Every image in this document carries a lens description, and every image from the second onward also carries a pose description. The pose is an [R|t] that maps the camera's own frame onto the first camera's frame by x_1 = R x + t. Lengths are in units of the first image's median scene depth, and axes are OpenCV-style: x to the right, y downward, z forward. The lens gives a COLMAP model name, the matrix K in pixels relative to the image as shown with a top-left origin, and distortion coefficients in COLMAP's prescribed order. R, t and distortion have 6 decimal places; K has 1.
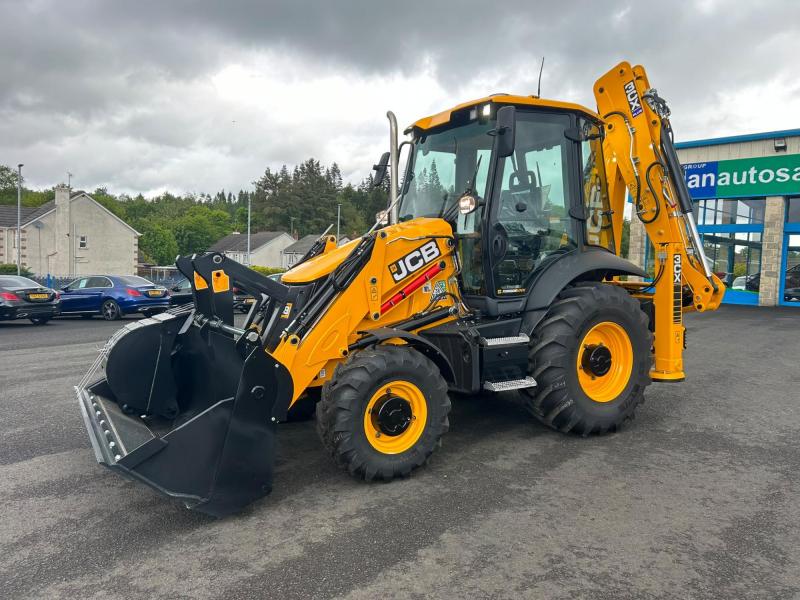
lens RADIAL K [[601.4, 0, 405.7], [0, 601.4, 302.1], [0, 0, 1]] dist [0.061027, -0.077993]
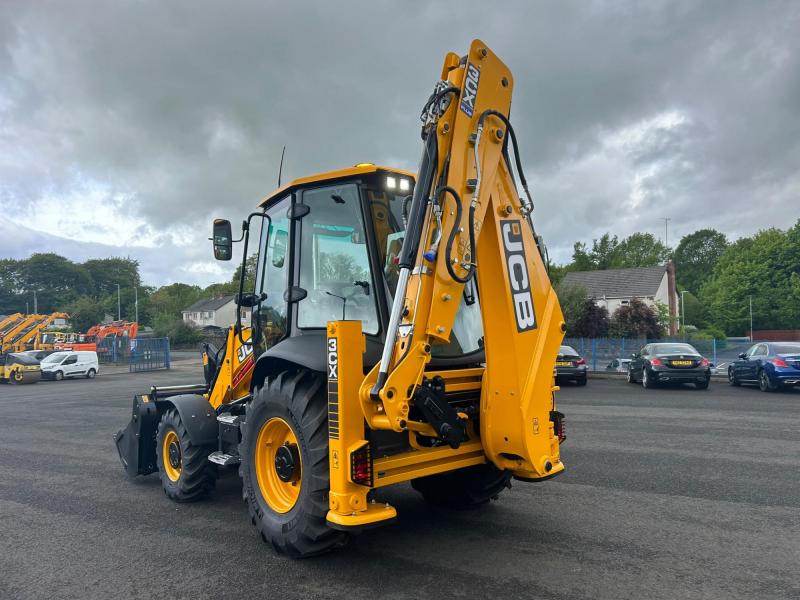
lens RADIAL K [[601.1, 0, 398.9], [0, 601.1, 304.9], [0, 0, 1]] dist [0.053460, -0.056963]
pose [[0.155481, -0.056754, -0.986207, 1.281323], [-0.036560, 0.997334, -0.063158, -0.084213], [0.987162, 0.045875, 0.152991, 1.076758]]
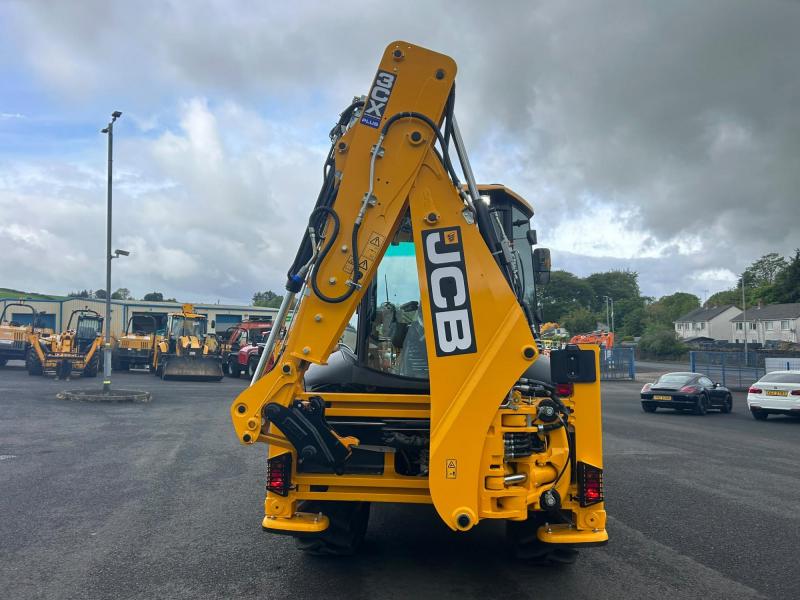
lens RADIAL K [[585.1, 0, 417.2], [0, 585.1, 297.8], [0, 0, 1]] dist [0.053129, -0.002223]
pose [[-0.582348, -0.078297, -0.809160, 1.071501], [-0.061005, 0.996753, -0.052544, -0.137270], [0.810647, 0.018764, -0.585234, 1.765371]]
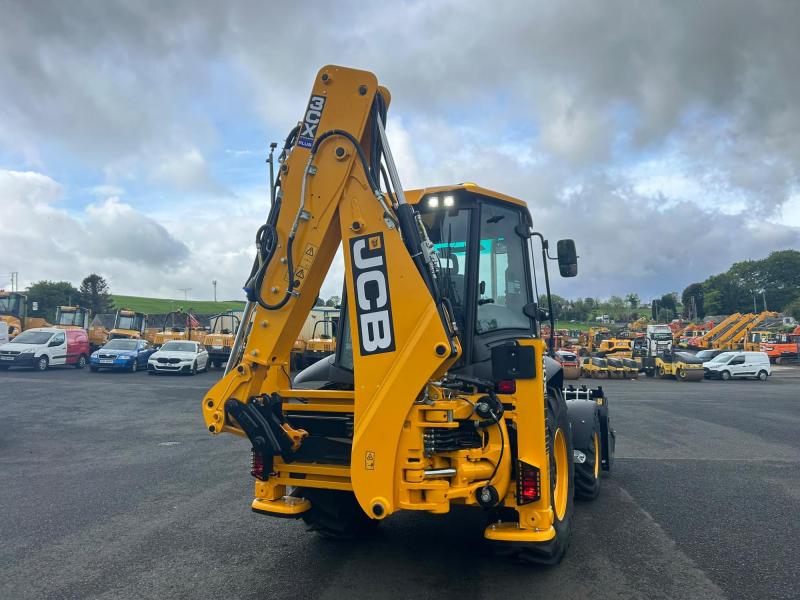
lens RADIAL K [[590.9, 0, 409.3], [0, 590.9, 297.8], [0, 0, 1]] dist [0.072731, -0.001049]
pose [[-0.810775, -0.039617, -0.584015, 0.878511], [-0.023463, 0.999105, -0.035203, -0.154380], [0.584887, -0.014839, -0.810979, 2.031881]]
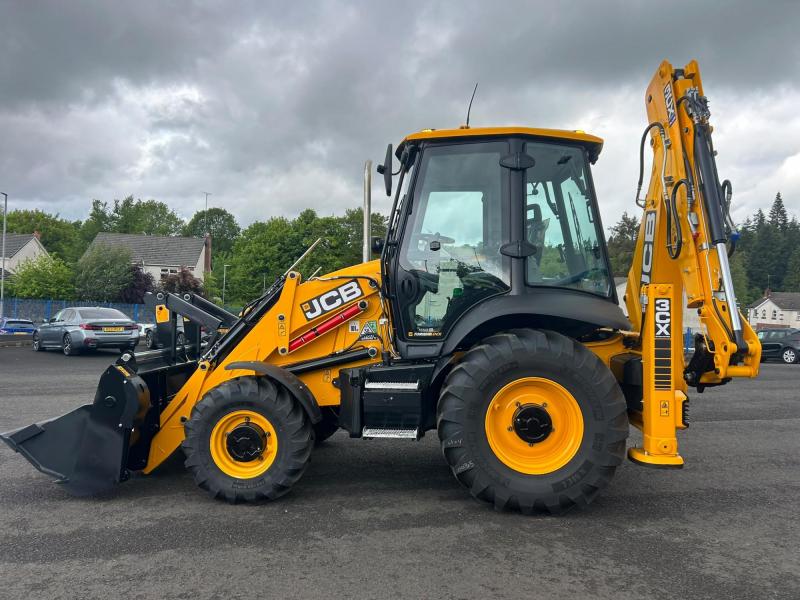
lens RADIAL K [[601.1, 0, 398.9], [0, 601.1, 304.9], [0, 0, 1]] dist [0.053460, -0.056963]
pose [[0.822389, 0.017999, -0.568640, 0.677190], [-0.058767, 0.996840, -0.053440, -0.011927], [0.565882, 0.077366, 0.820849, 0.209751]]
